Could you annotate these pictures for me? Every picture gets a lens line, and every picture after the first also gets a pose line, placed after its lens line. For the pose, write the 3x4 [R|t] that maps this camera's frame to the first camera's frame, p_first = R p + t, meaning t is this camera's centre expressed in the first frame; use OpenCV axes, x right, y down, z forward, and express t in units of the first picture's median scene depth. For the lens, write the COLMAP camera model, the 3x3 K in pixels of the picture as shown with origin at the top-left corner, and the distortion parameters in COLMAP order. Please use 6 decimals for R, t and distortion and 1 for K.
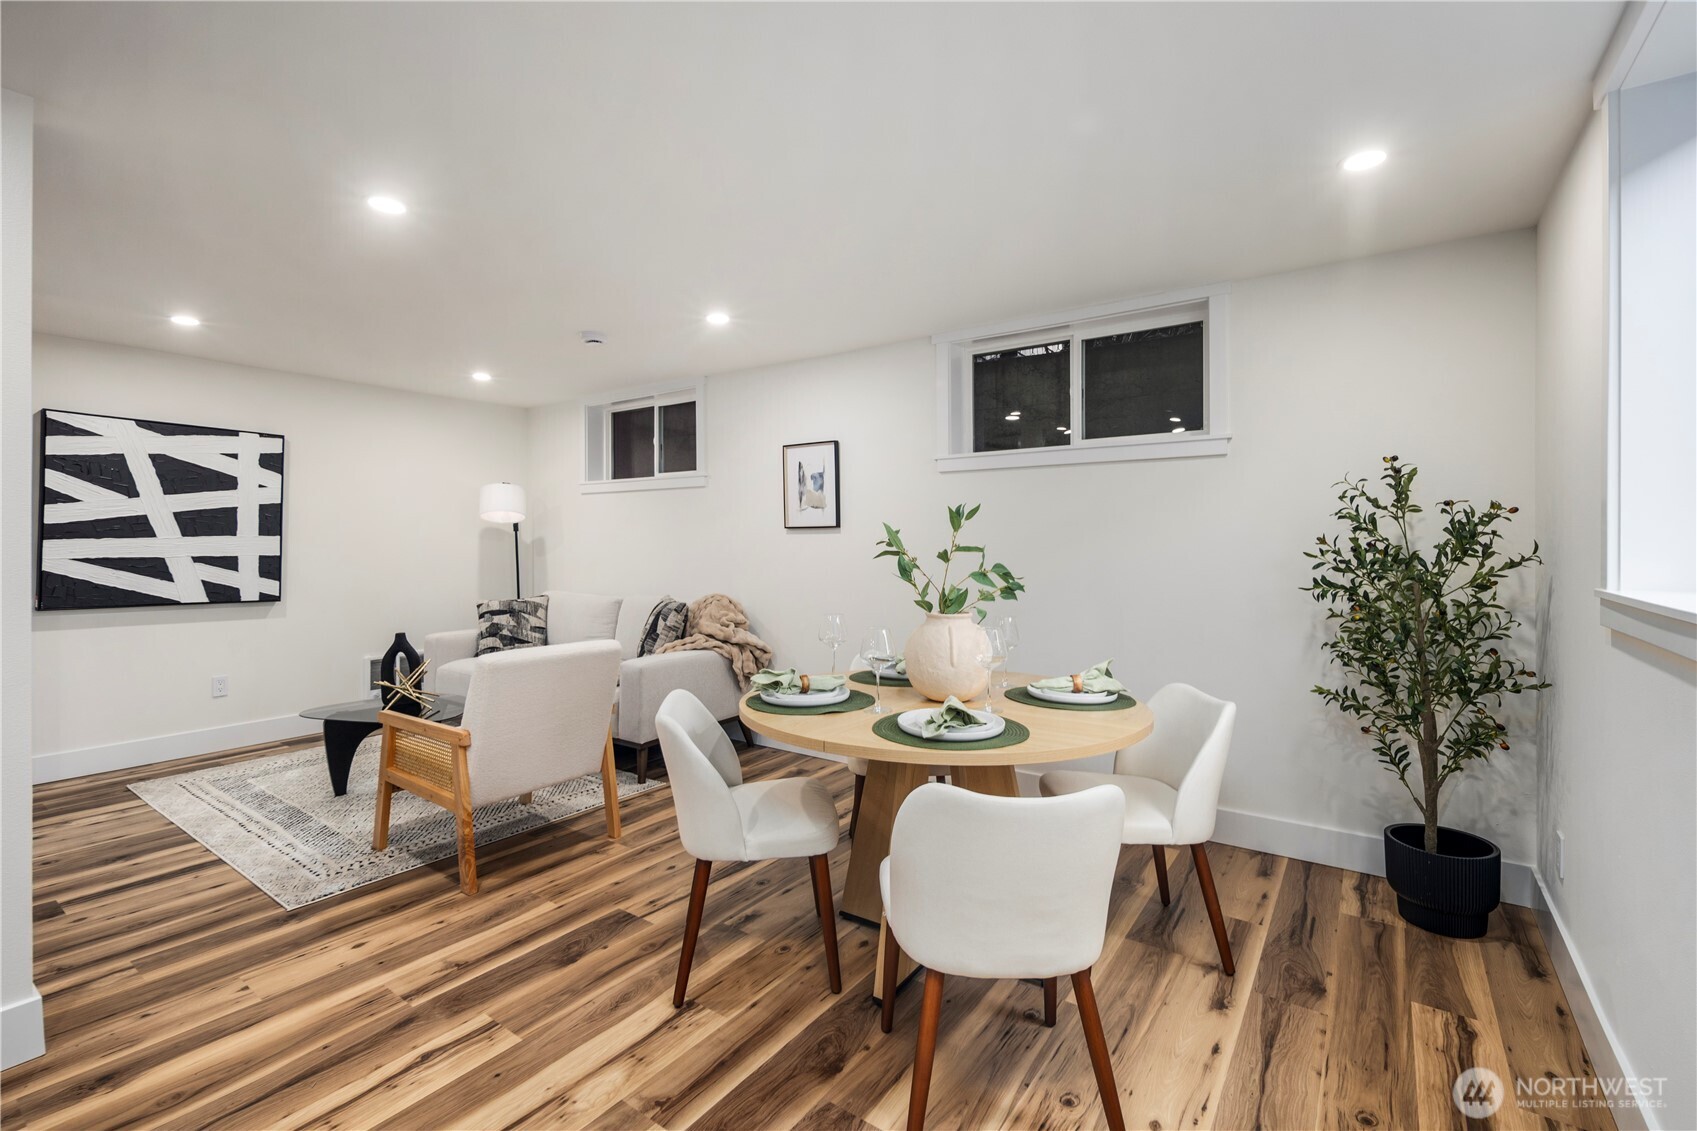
lens RADIAL K [[736.3, 0, 848.1], [0, 736.3, 549.4], [0, 0, 1]] dist [0.004136, -0.000960]
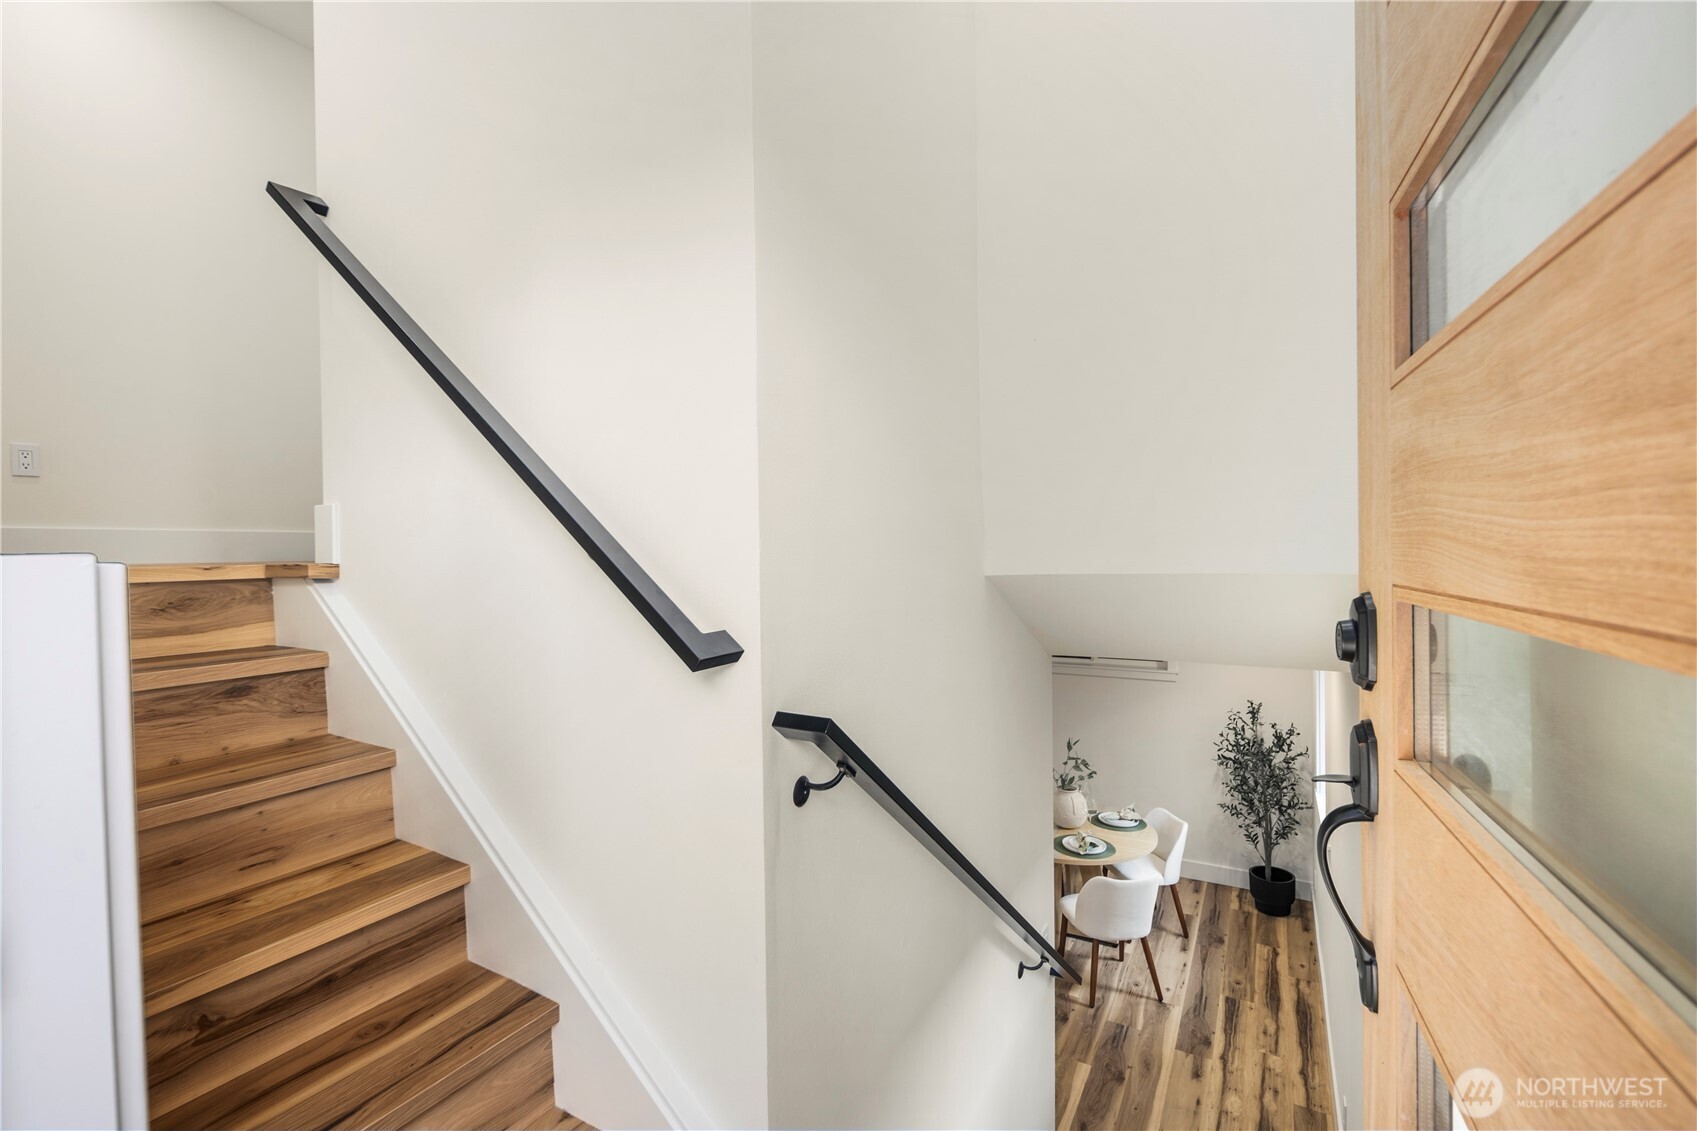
lens RADIAL K [[736.3, 0, 844.0], [0, 736.3, 561.9], [0, 0, 1]] dist [0.004136, -0.000960]
pose [[0.995063, -0.012052, 0.098510, -0.675820], [0.011291, 0.999902, 0.008277, -0.563766], [-0.098600, -0.007123, 0.995102, -1.054077]]
